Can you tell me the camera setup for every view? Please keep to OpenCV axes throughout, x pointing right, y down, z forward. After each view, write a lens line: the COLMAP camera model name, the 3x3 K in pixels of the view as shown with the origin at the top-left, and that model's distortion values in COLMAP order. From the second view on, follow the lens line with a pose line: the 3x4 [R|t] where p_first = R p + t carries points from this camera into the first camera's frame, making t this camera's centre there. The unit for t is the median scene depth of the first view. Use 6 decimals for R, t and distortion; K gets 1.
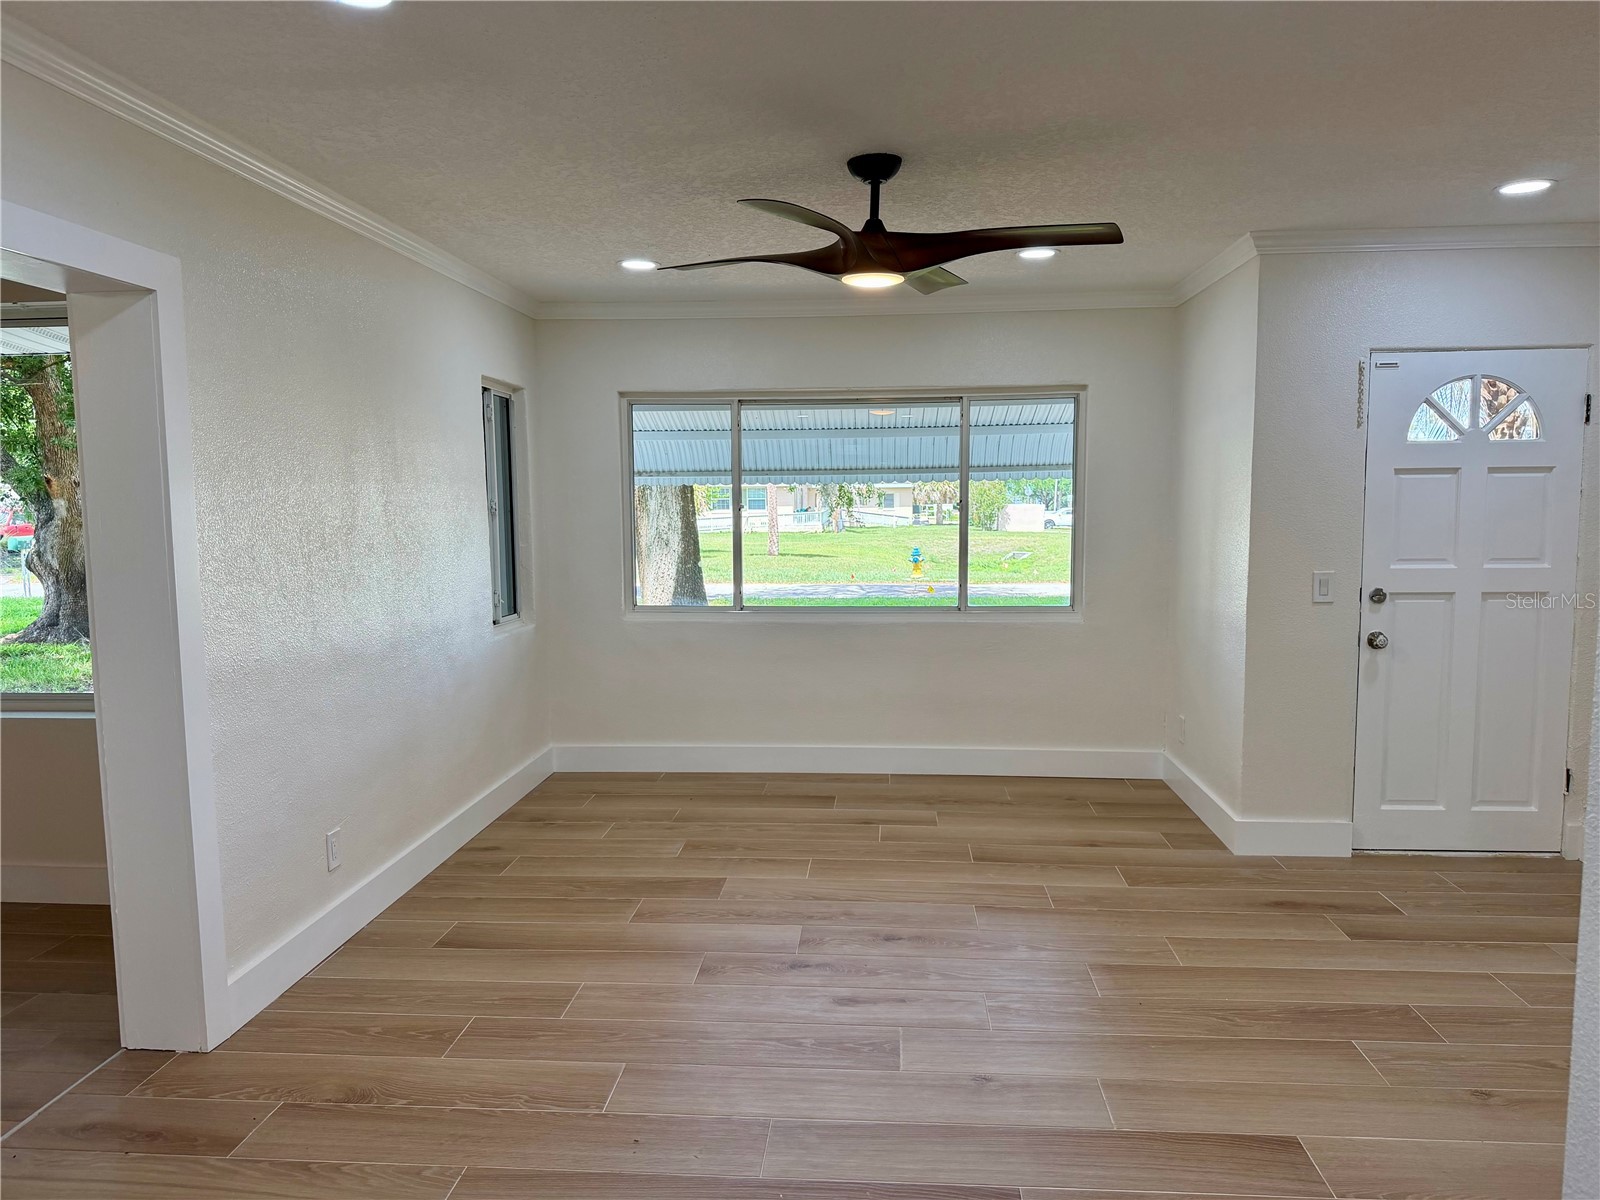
lens RADIAL K [[1119.1, 0, 812.7], [0, 1119.1, 599.7], [0, 0, 1]] dist [0.067881, -0.095535]
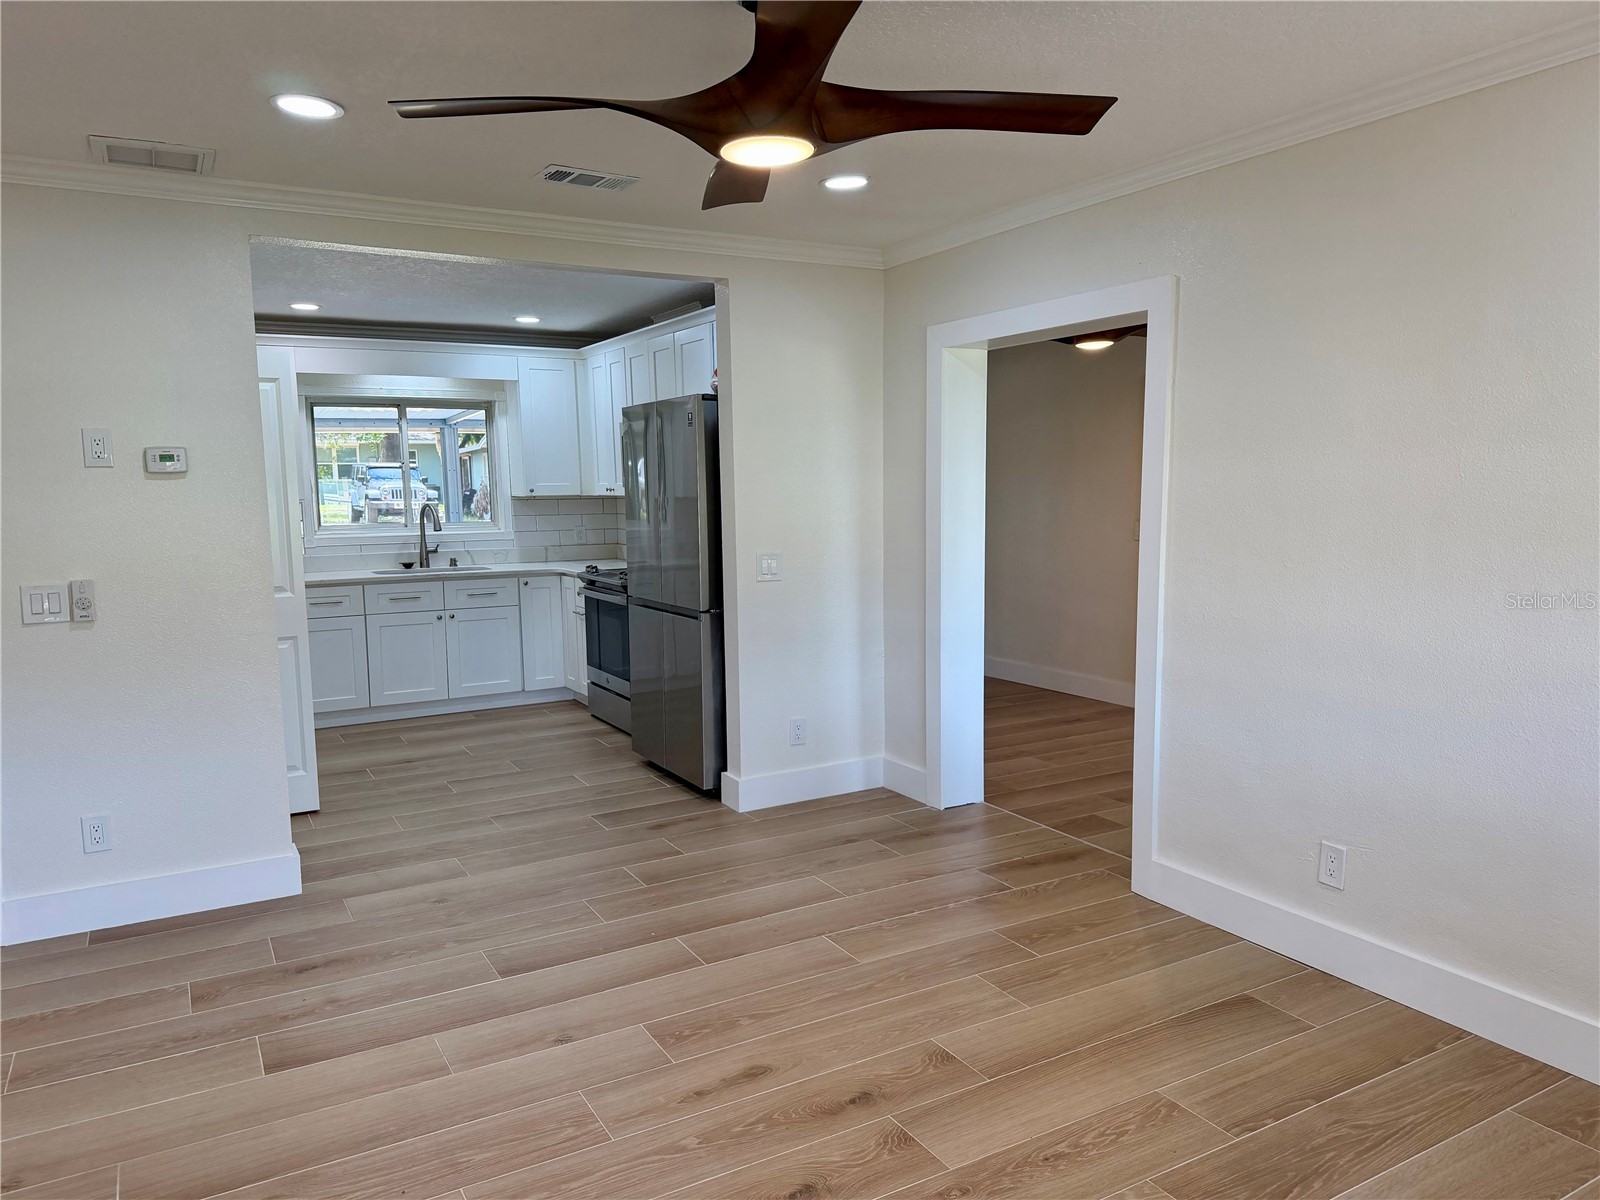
lens RADIAL K [[1119.1, 0, 804.8], [0, 1119.1, 604.6], [0, 0, 1]] dist [0.067881, -0.095535]
pose [[-0.829230, 0.087082, -0.552082, 0.320651], [-0.029381, 0.979630, 0.198652, -0.118072], [0.558135, 0.180948, -0.809780, 1.199660]]
